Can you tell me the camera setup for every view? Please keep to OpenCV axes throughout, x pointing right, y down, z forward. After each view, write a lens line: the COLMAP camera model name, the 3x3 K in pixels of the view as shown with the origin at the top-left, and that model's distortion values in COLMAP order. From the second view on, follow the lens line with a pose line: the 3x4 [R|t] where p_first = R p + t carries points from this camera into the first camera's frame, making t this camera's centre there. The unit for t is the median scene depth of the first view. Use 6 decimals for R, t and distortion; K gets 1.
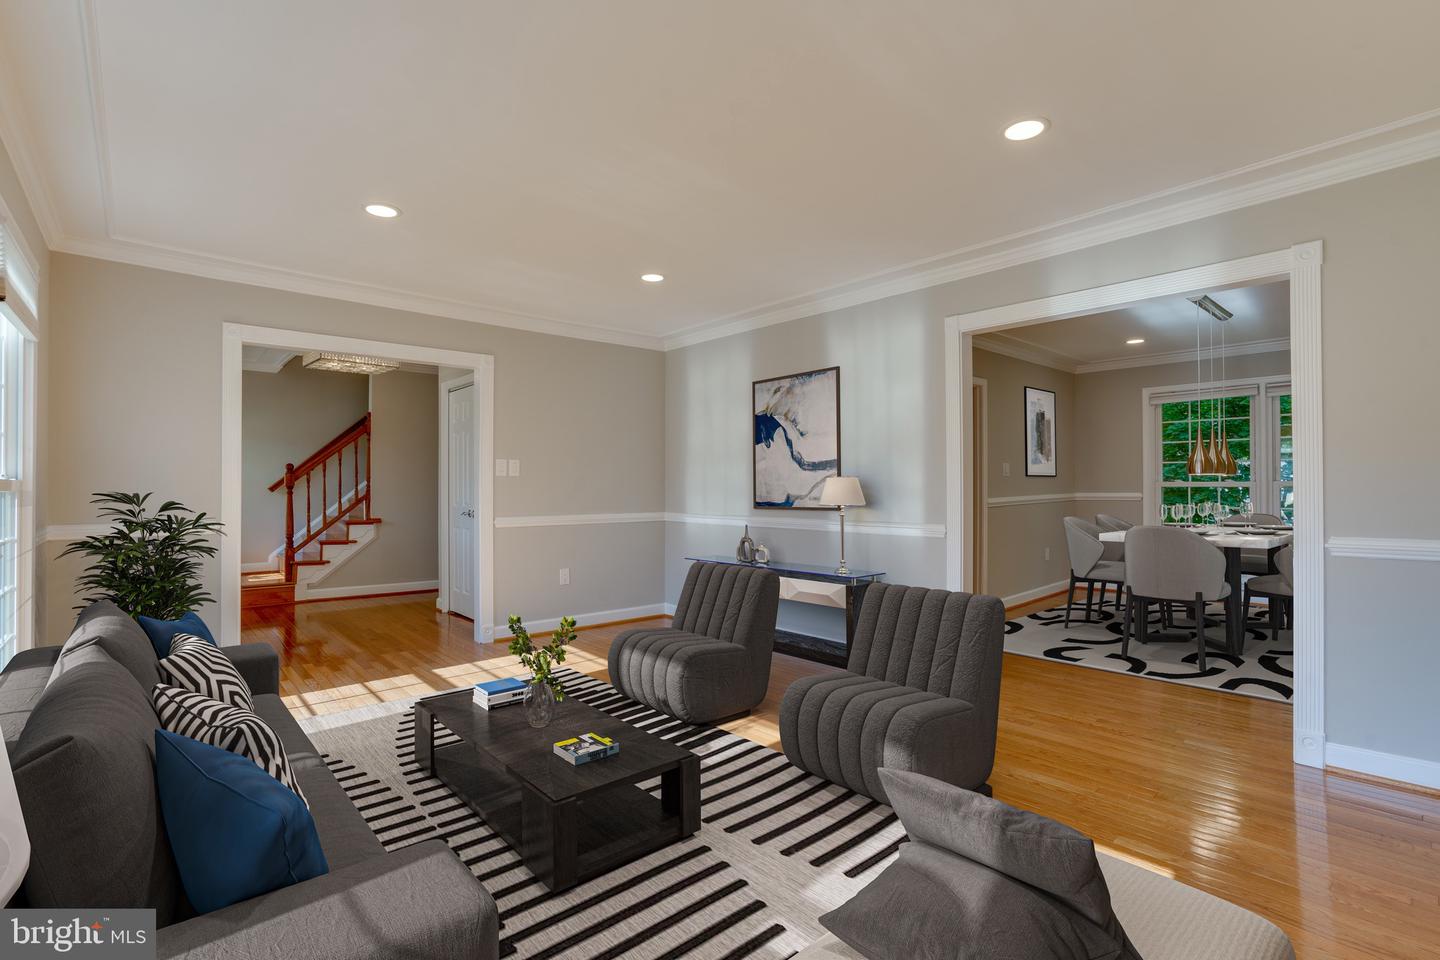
lens RADIAL K [[676.0, 0, 718.1], [0, 676.0, 475.4], [0, 0, 1]] dist [-0.027551, 0.001026]
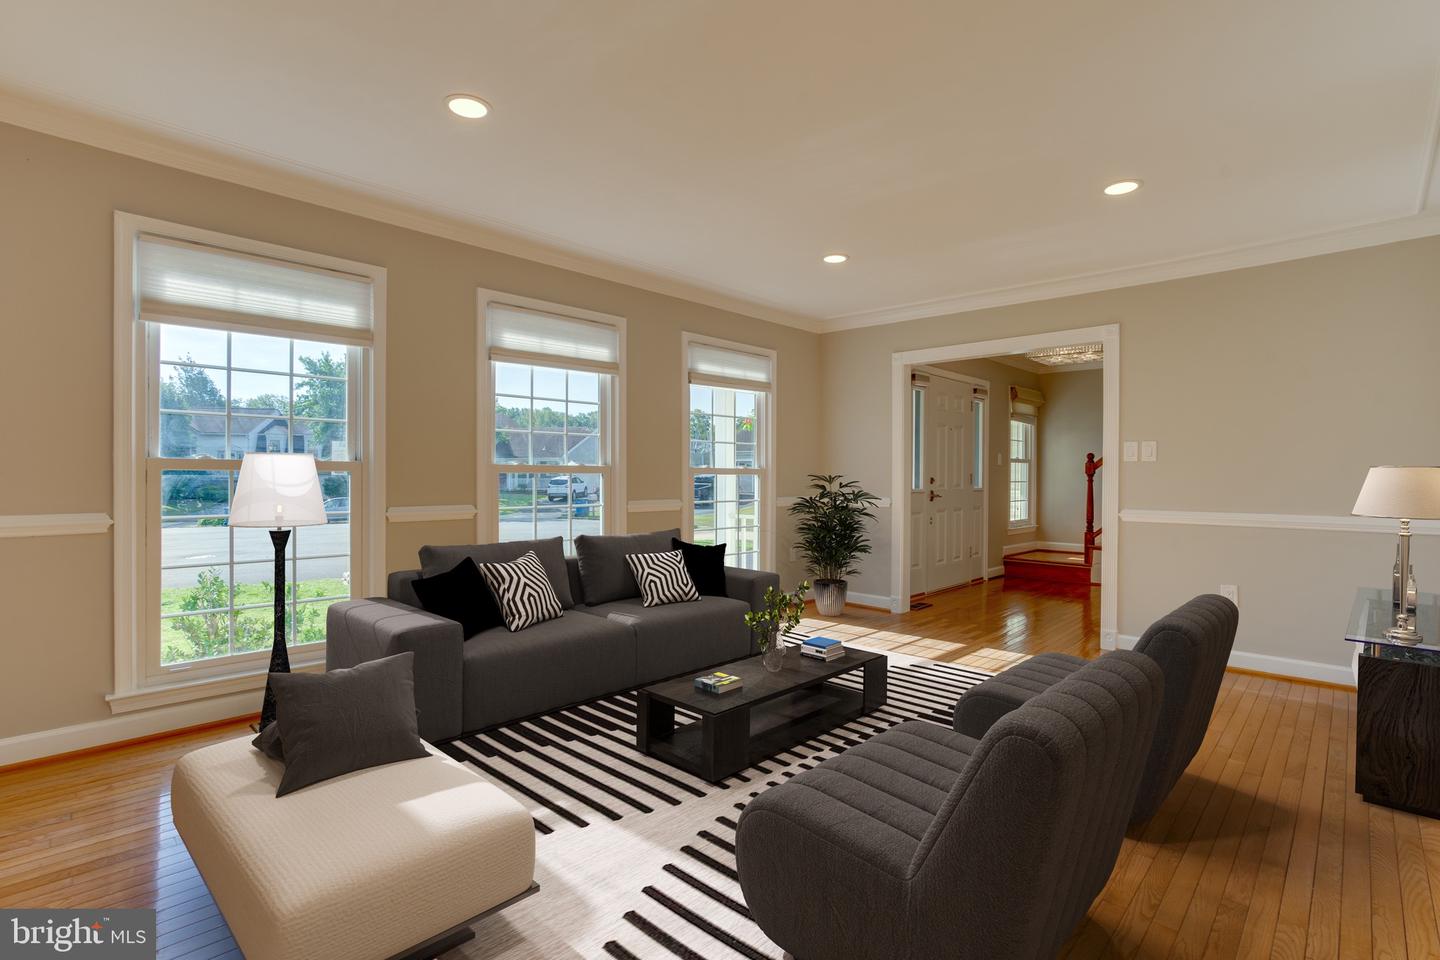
lens RADIAL K [[676.0, 0, 719.1], [0, 676.0, 479.0], [0, 0, 1]] dist [-0.027551, 0.001026]
pose [[0.124257, 0.026262, -0.991902, 1.033147], [-0.003524, 0.999655, 0.026025, -0.010209], [0.992244, 0.000262, 0.124307, 0.827462]]
